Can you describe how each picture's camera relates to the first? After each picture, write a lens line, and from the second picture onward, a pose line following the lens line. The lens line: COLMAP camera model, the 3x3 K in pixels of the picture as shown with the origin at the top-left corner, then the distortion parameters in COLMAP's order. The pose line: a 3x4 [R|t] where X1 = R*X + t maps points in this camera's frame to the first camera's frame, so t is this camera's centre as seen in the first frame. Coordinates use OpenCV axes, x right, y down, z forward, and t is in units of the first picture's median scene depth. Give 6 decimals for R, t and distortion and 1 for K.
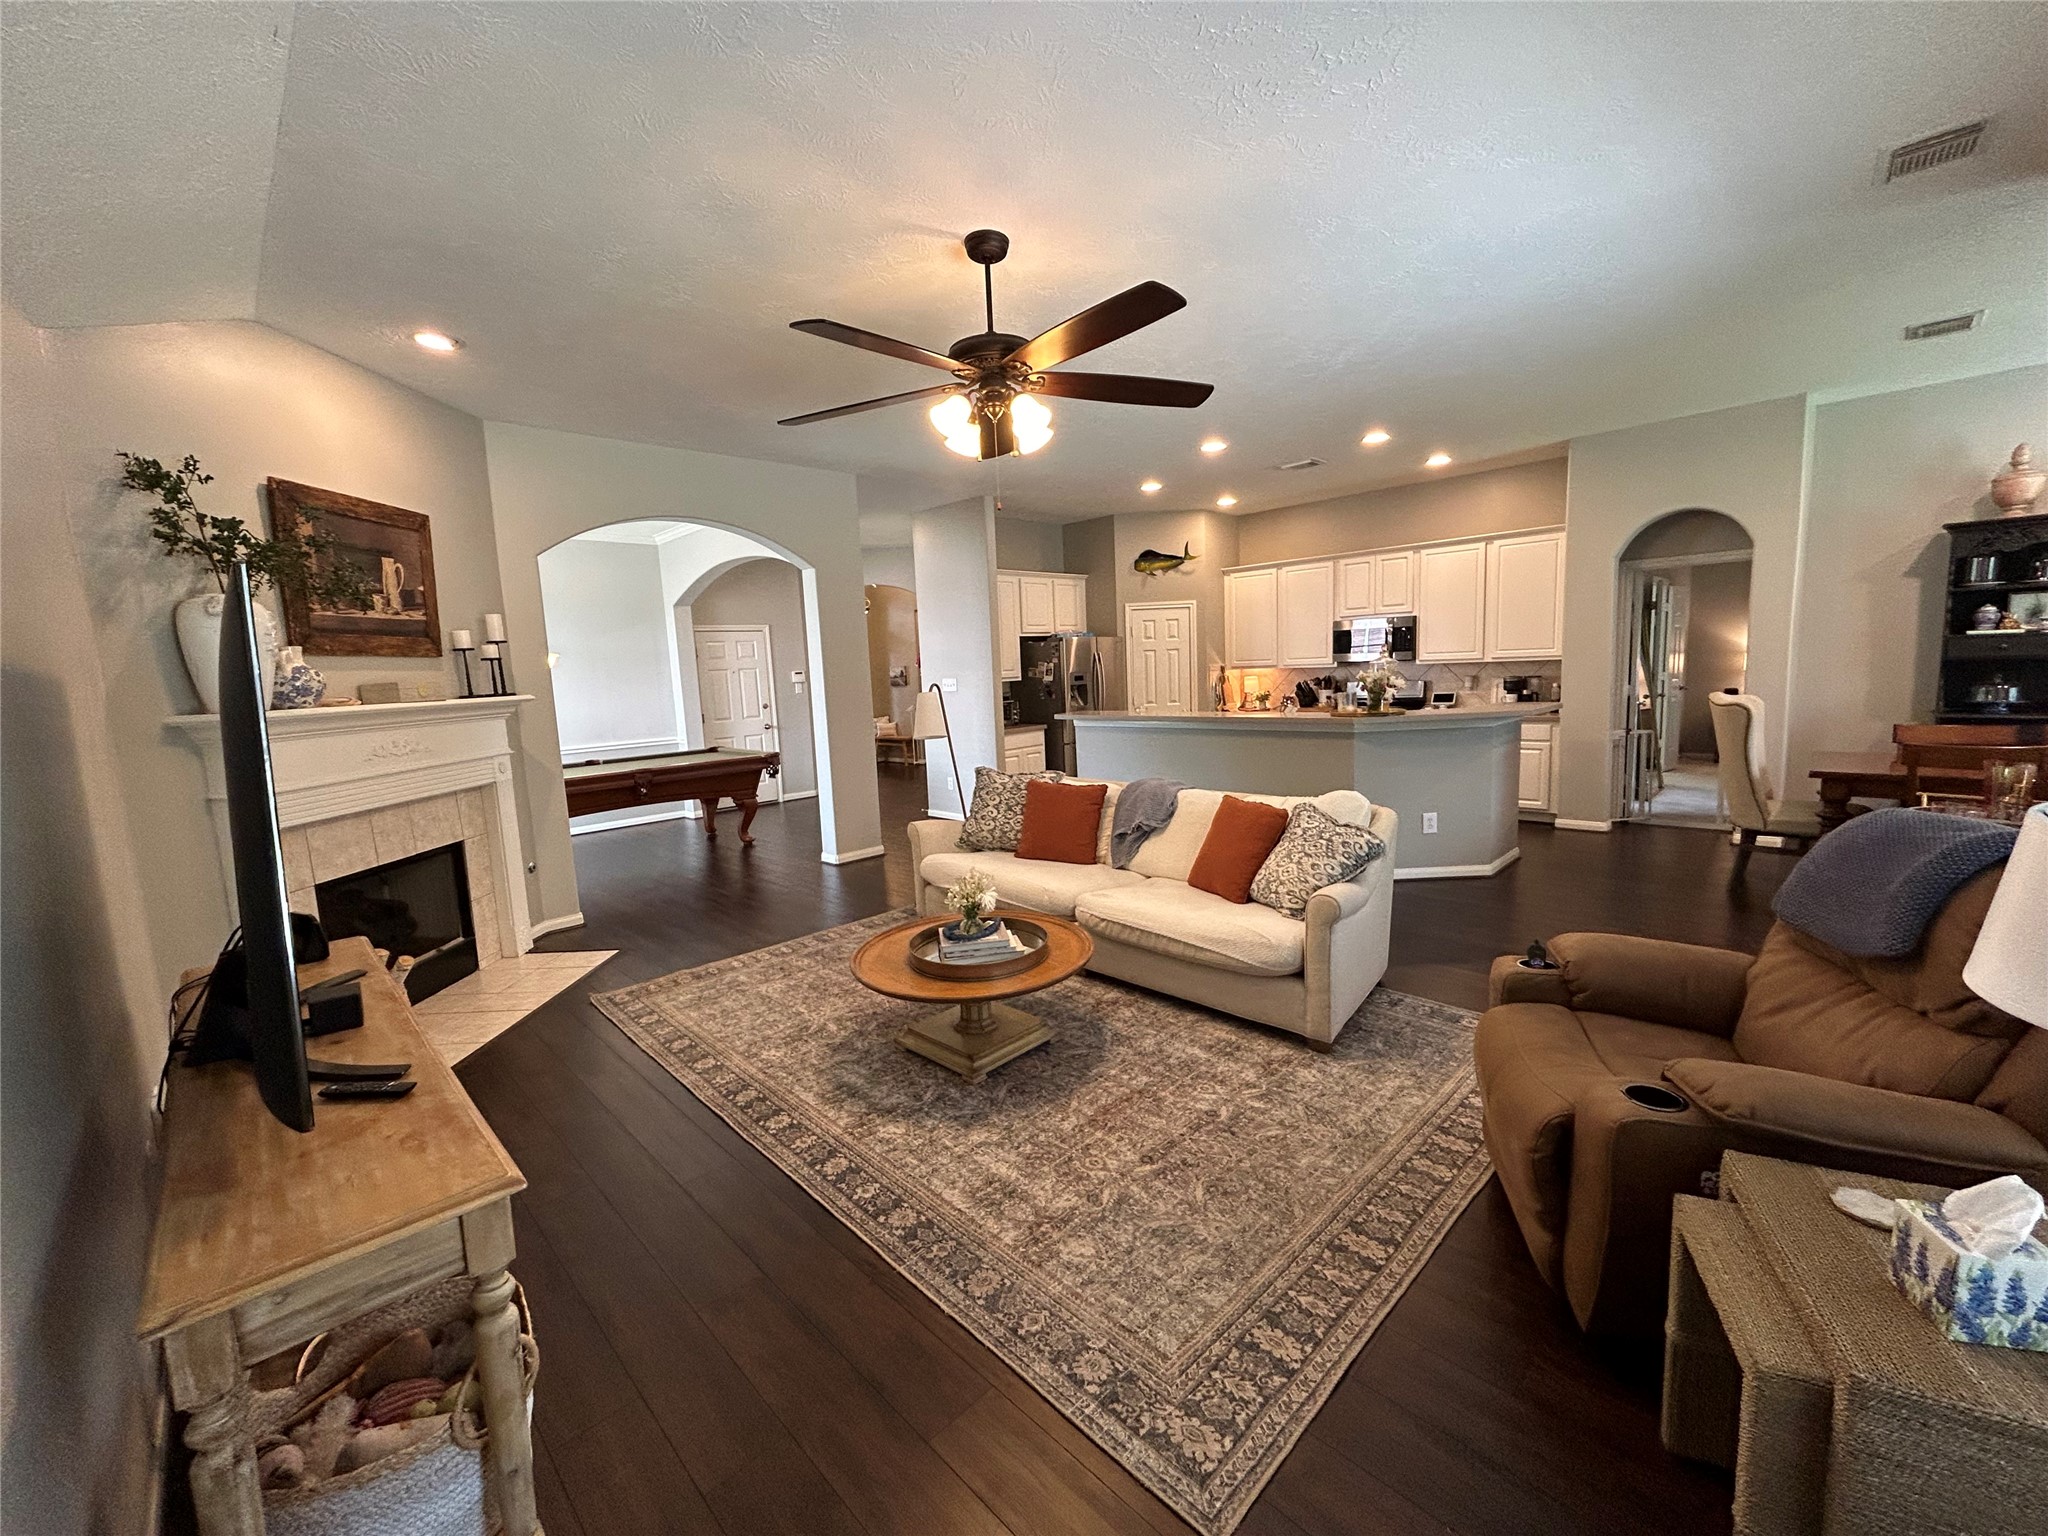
lens RADIAL K [[826.8, 0, 1023.1], [0, 826.8, 768.7], [0, 0, 1]] dist [-0.000442, 0.001251]
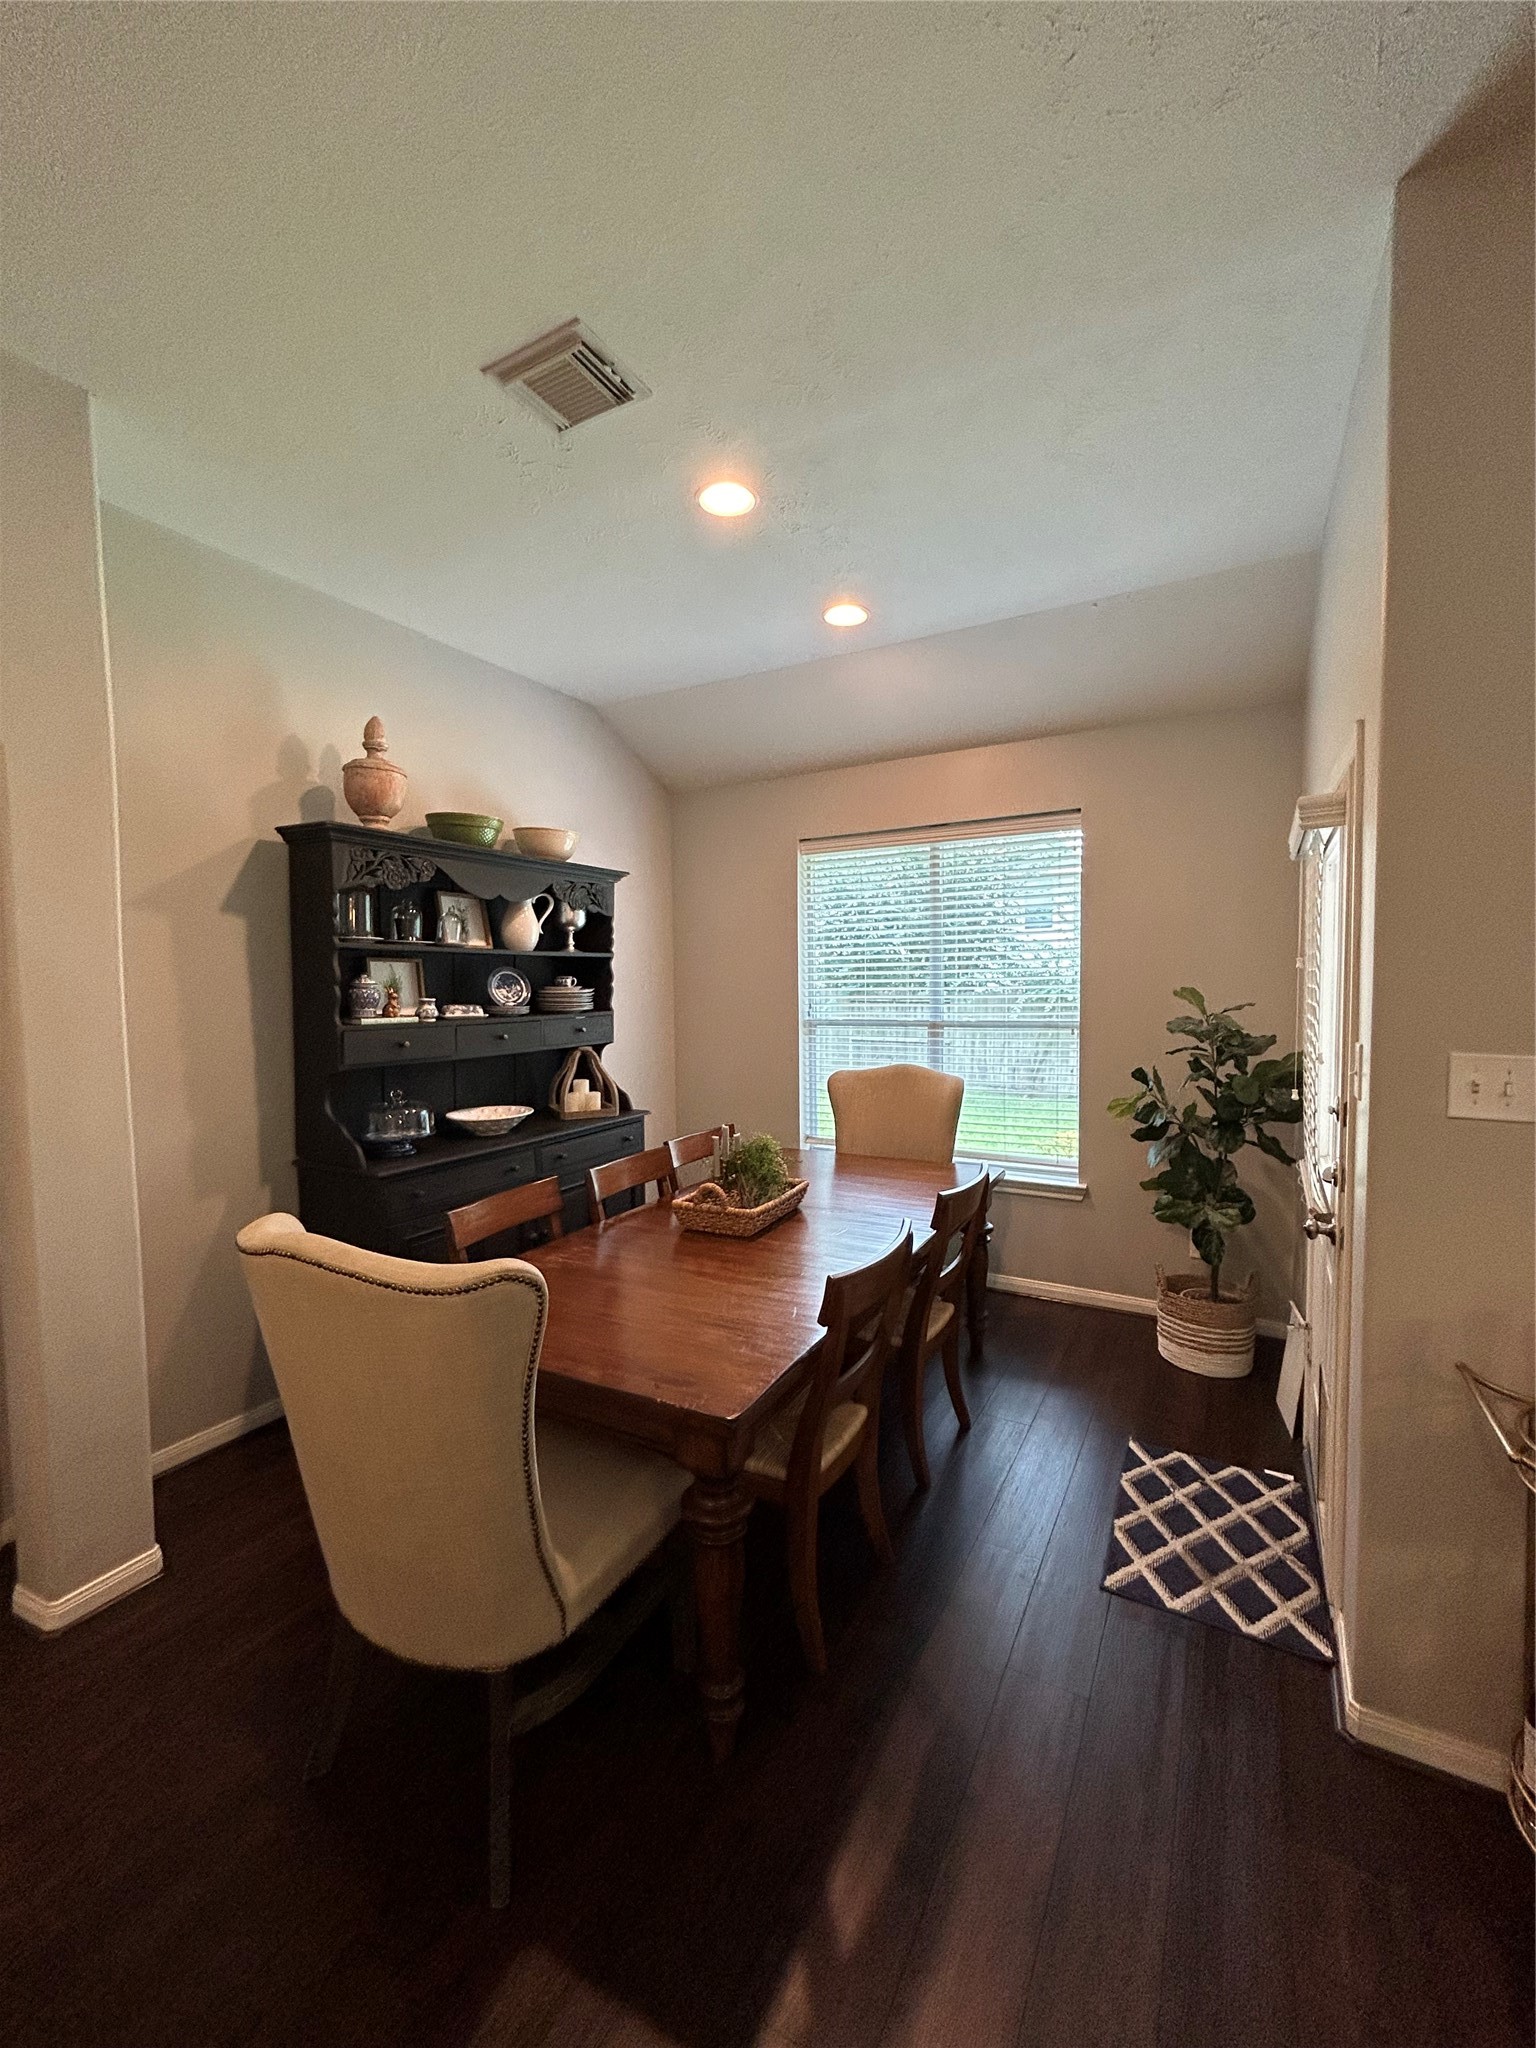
lens RADIAL K [[826.8, 0, 766.5], [0, 826.8, 1024.1], [0, 0, 1]] dist [-0.000442, 0.001251]
pose [[-0.271648, -0.003808, 0.962389, 0.550582], [0.144209, 0.988541, 0.044616, -0.154825], [-0.951531, 0.150905, -0.267986, 0.923859]]
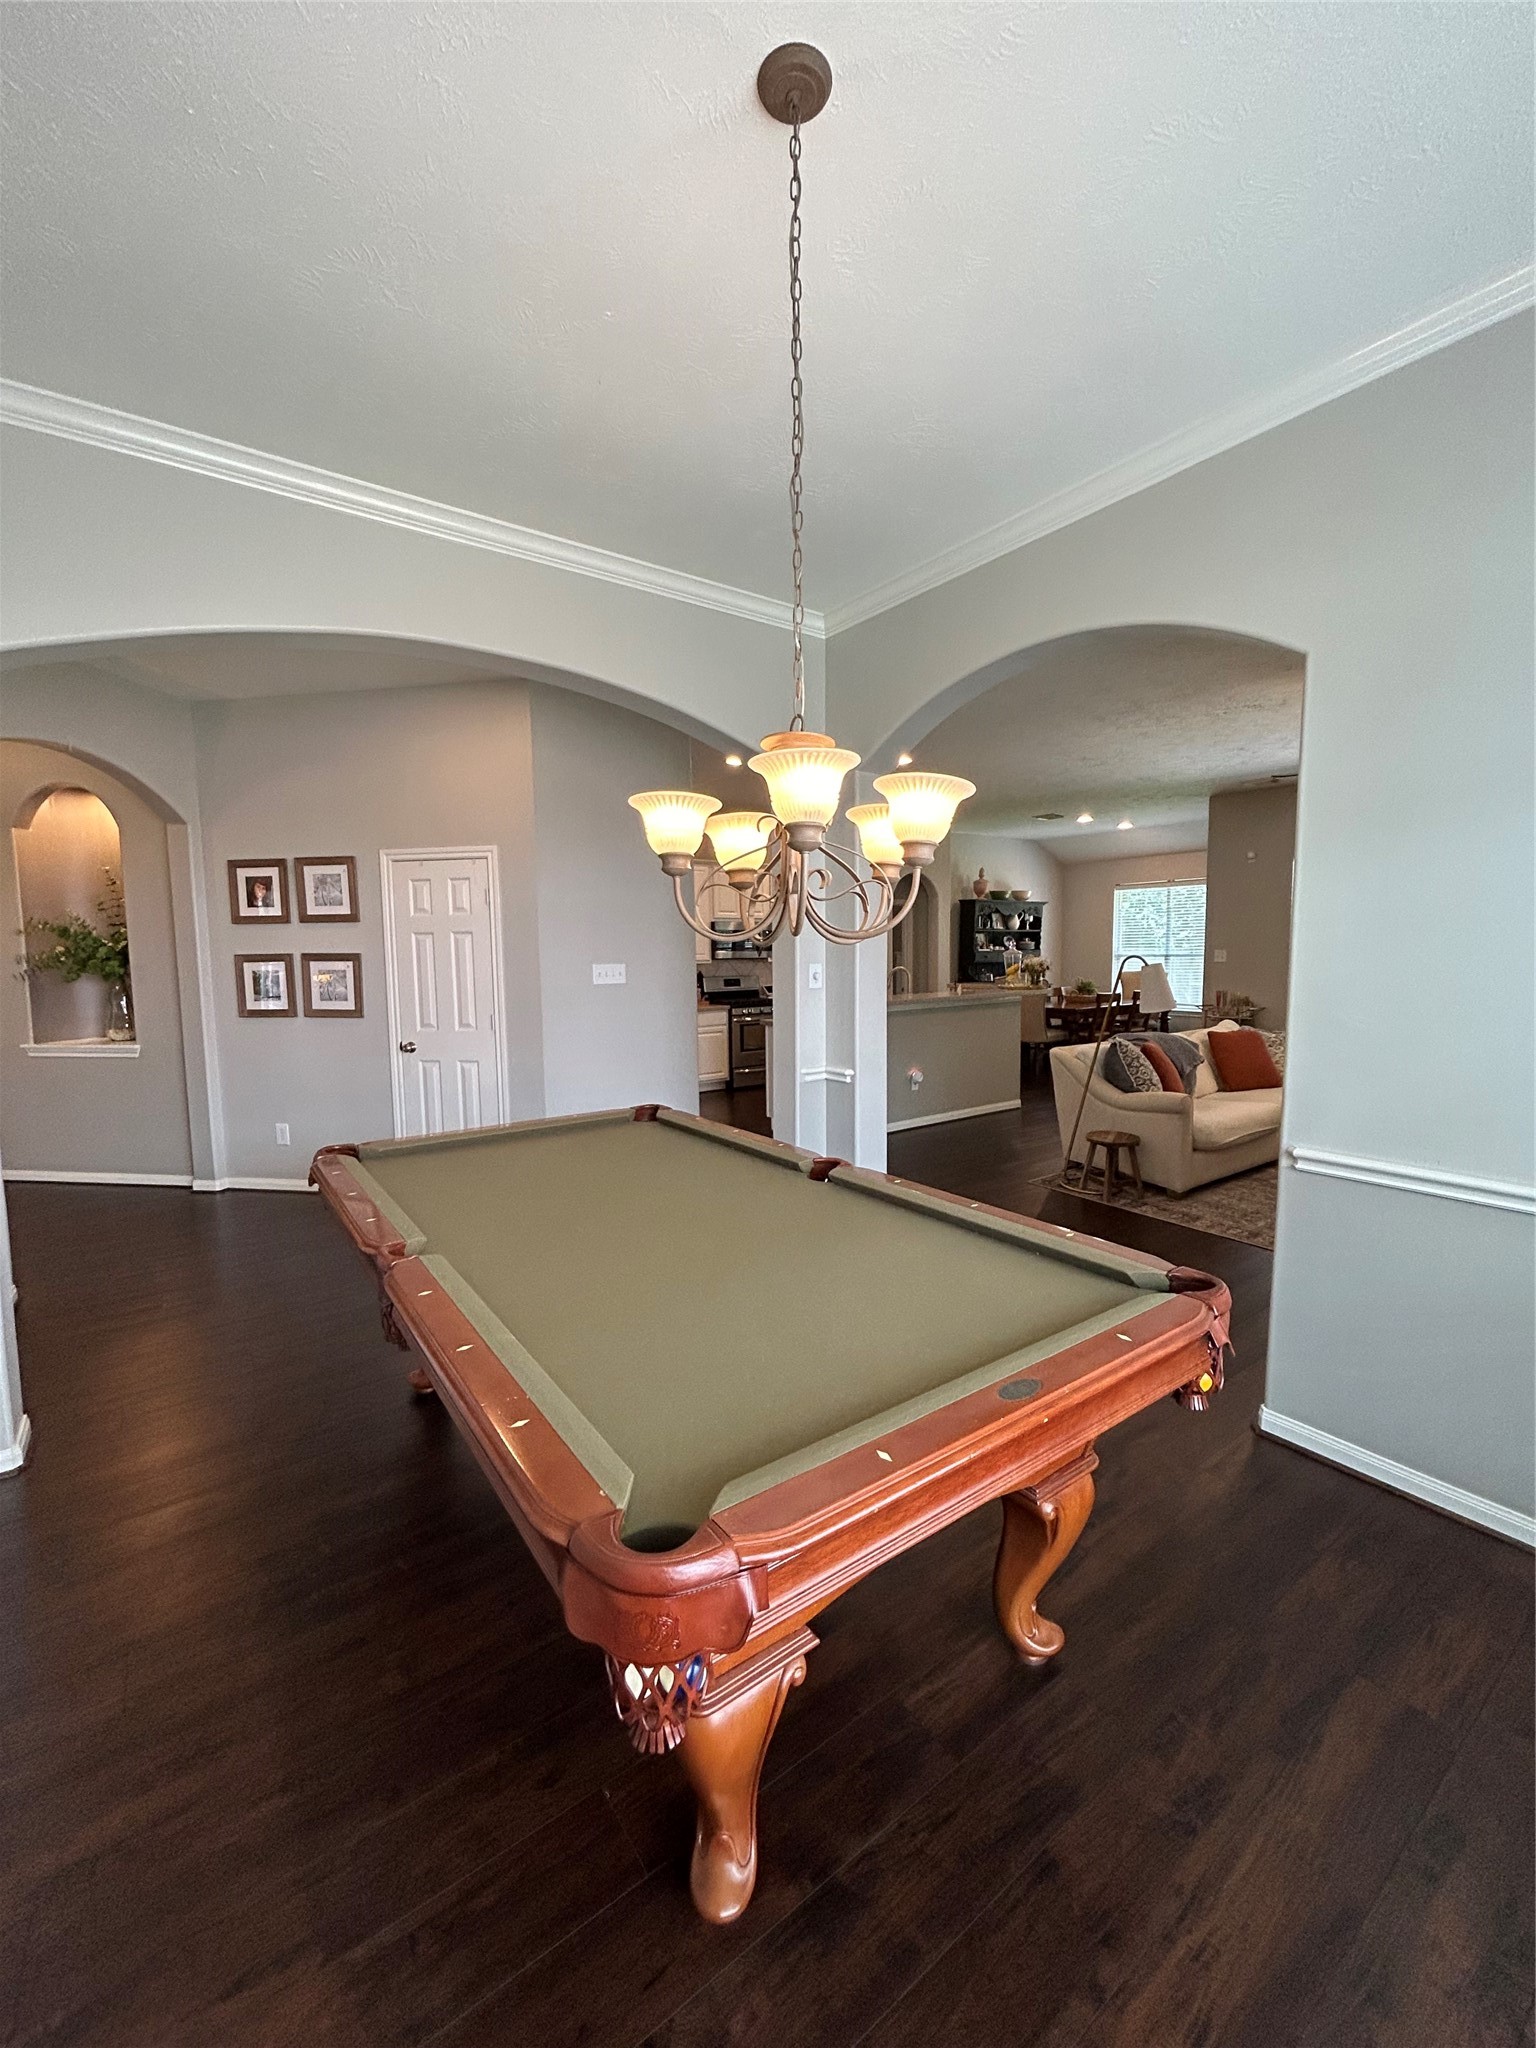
lens RADIAL K [[826.8, 0, 769.3], [0, 826.8, 1018.4], [0, 0, 1]] dist [-0.000442, 0.001251]
pose [[0.150850, -0.039753, 0.987757, -1.151239], [0.129908, 0.991323, 0.020057, -0.105214], [-0.979984, 0.125292, 0.154706, 1.280532]]
